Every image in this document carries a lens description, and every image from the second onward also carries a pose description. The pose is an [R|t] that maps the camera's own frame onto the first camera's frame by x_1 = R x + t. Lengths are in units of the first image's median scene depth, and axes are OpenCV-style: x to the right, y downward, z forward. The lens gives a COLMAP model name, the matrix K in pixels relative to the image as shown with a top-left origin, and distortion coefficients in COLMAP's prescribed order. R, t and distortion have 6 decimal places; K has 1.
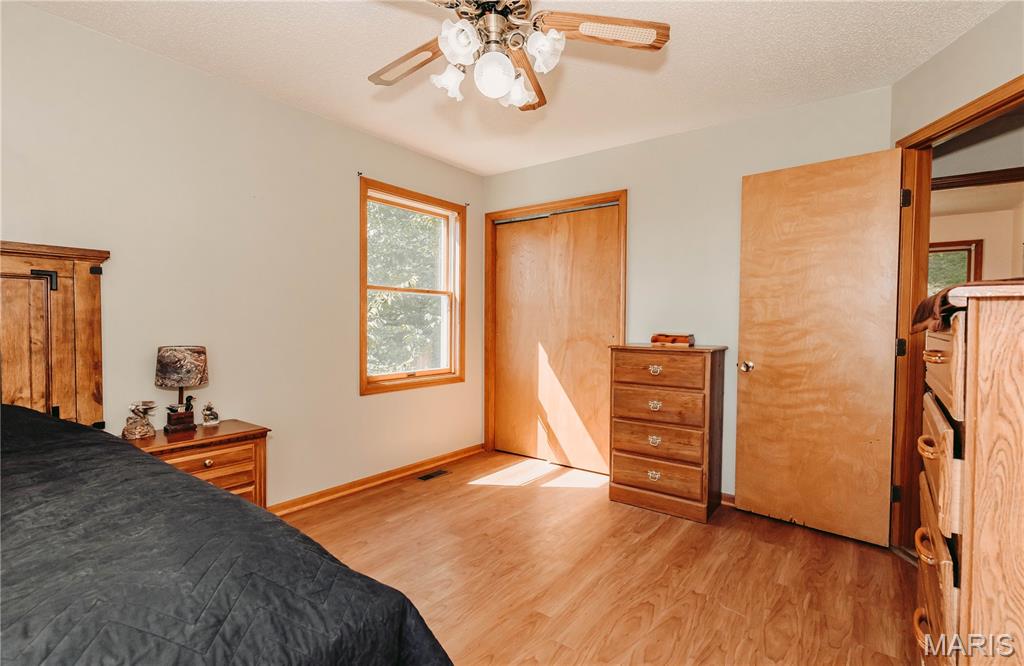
lens RADIAL K [[486.6, 0, 510.1], [0, 486.6, 339.0], [0, 0, 1]] dist [0.033566, 0.000125]
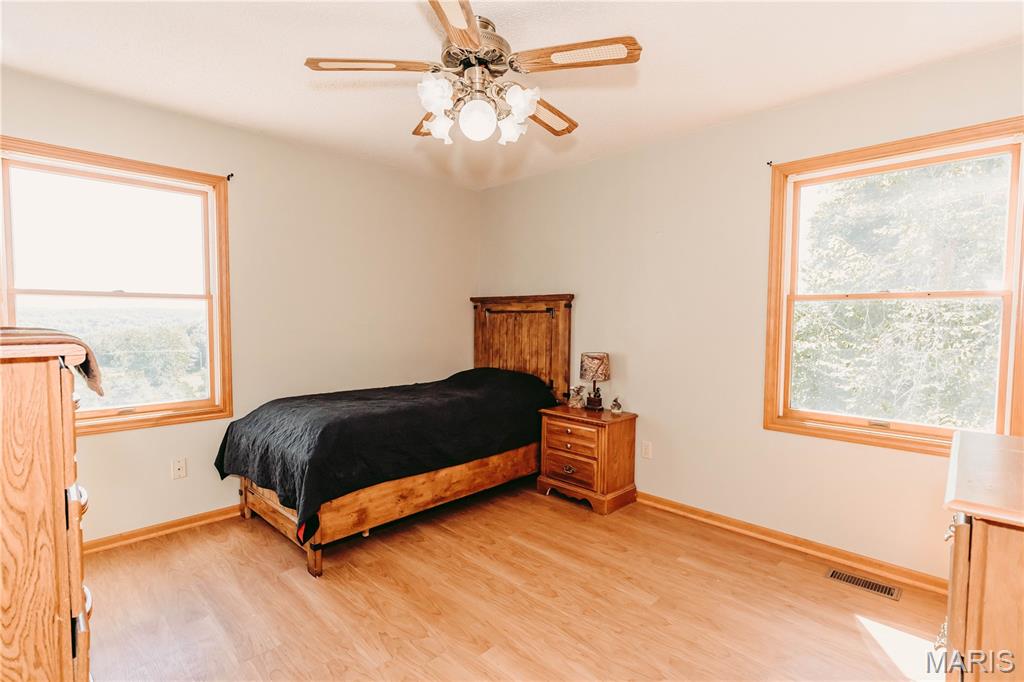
lens RADIAL K [[494.4, 0, 512.0], [0, 494.4, 341.0], [0, 0, 1]] dist [0.015906, -0.000444]
pose [[-0.120725, 0.046509, -0.991596, 0.778060], [-0.037974, 0.997954, 0.051431, -0.082299], [0.991959, 0.043864, -0.118712, 0.874607]]
